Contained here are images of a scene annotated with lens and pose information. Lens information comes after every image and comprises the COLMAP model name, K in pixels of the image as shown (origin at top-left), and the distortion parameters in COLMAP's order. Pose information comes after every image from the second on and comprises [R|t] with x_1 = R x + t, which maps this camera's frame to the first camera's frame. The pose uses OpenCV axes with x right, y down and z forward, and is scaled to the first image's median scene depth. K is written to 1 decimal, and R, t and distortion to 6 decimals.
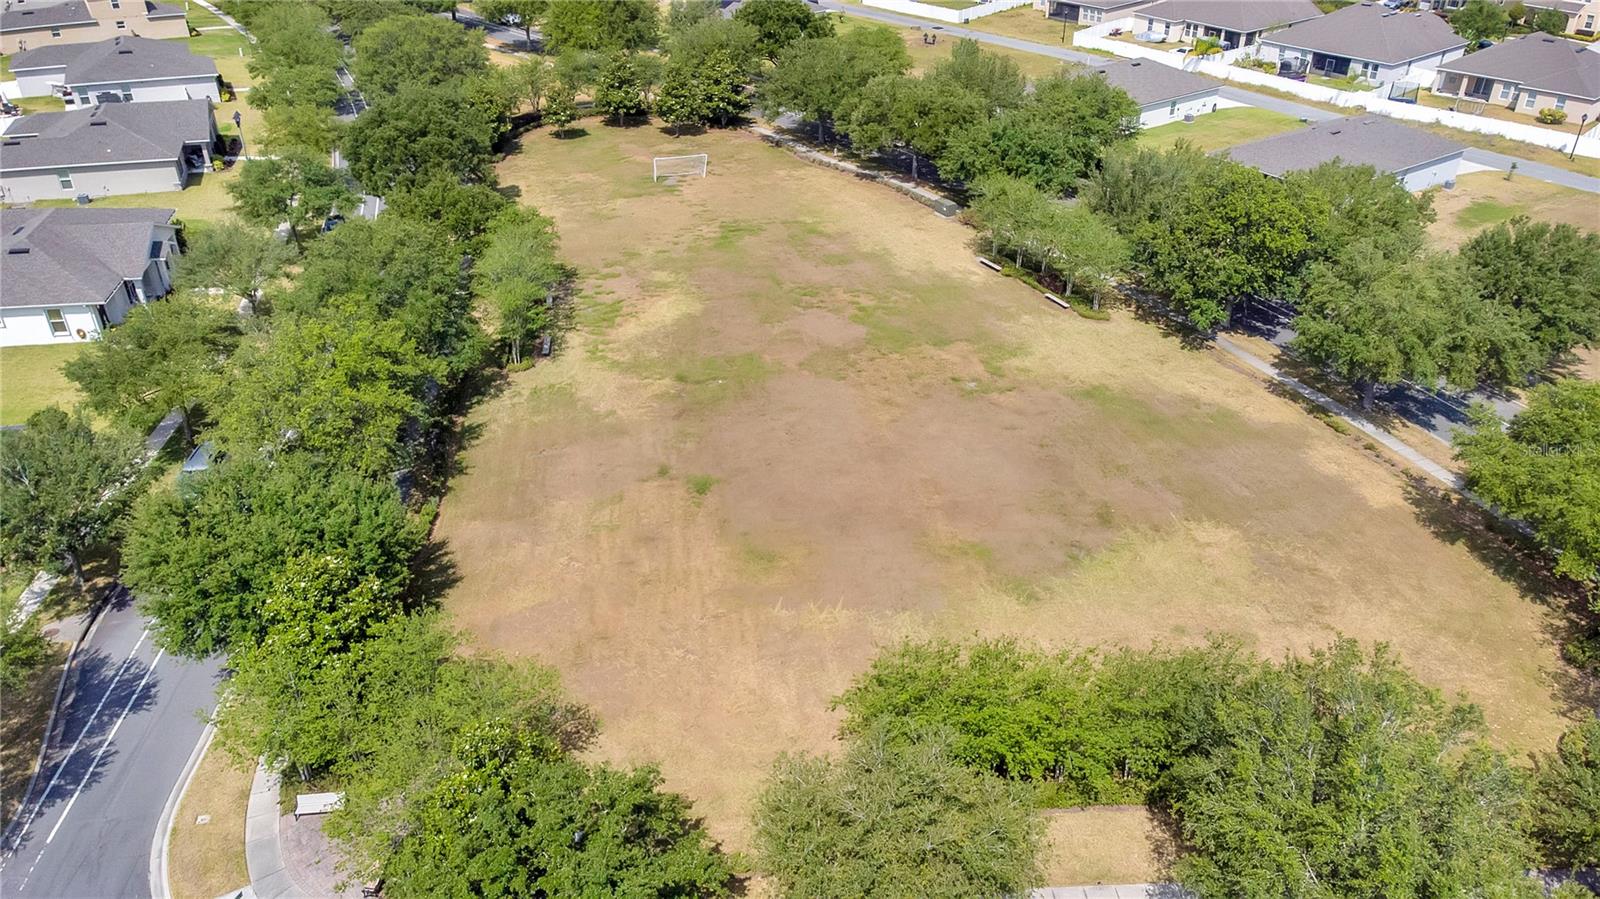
lens RADIAL K [[1187.3, 0, 800.0], [0, 1187.3, 449.5], [0, 0, 1]] dist [0.012433, 0.064097]
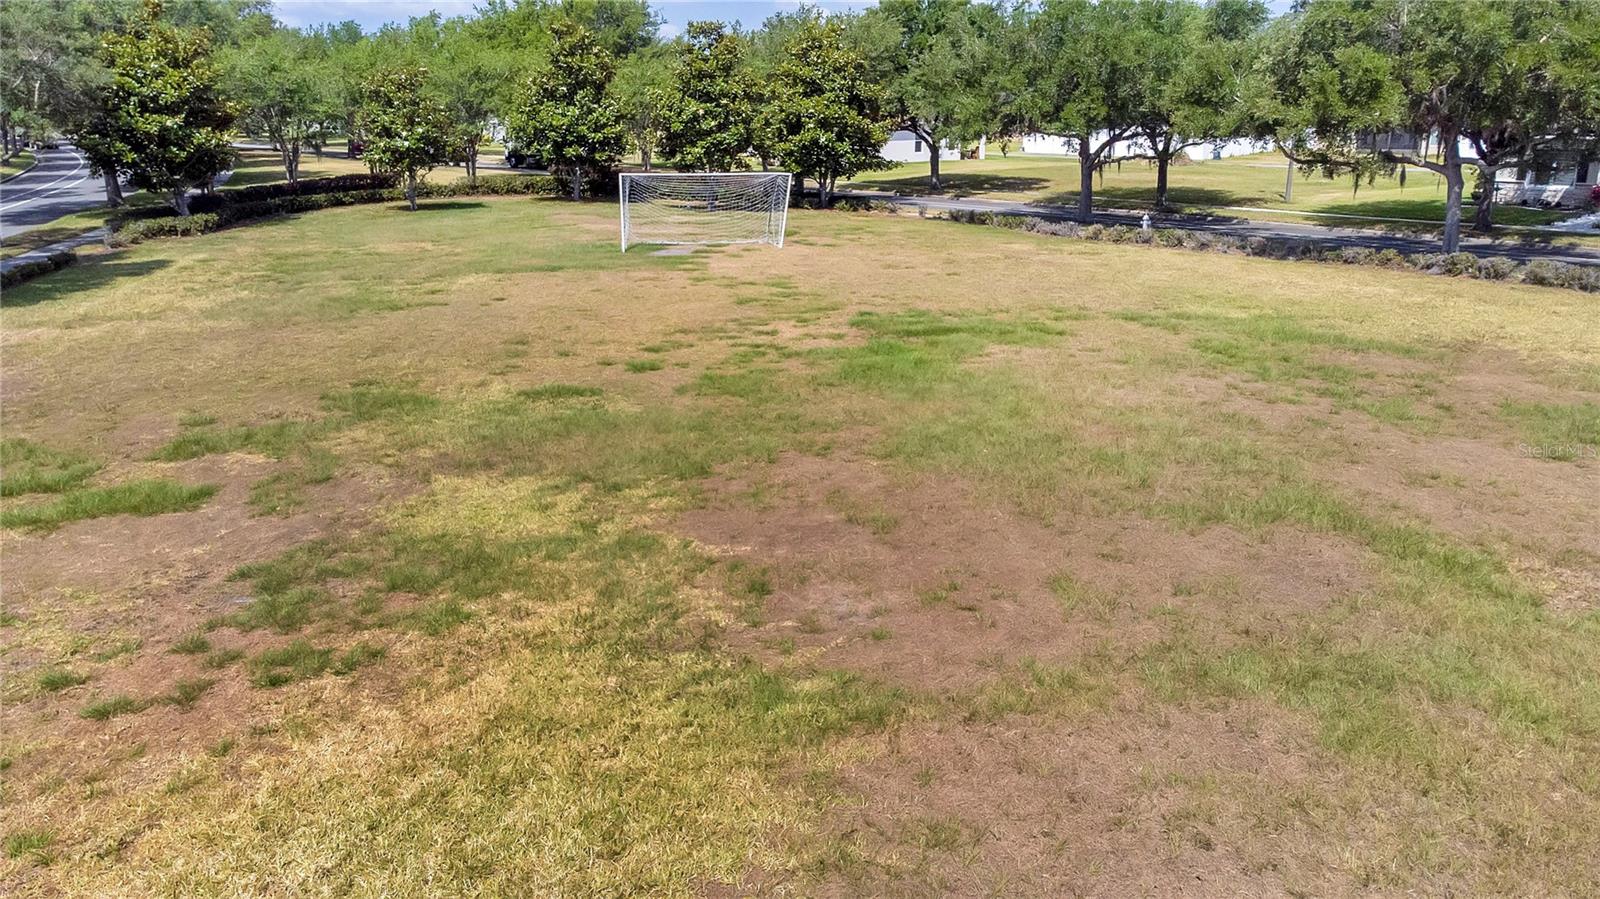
lens RADIAL K [[1187.3, 0, 800.0], [0, 1187.3, 449.5], [0, 0, 1]] dist [0.012433, 0.064097]
pose [[0.998902, 0.003490, -0.046722, -0.056380], [-0.015504, 0.965661, -0.259342, -0.089172], [0.044212, 0.259782, 0.964655, 0.660793]]
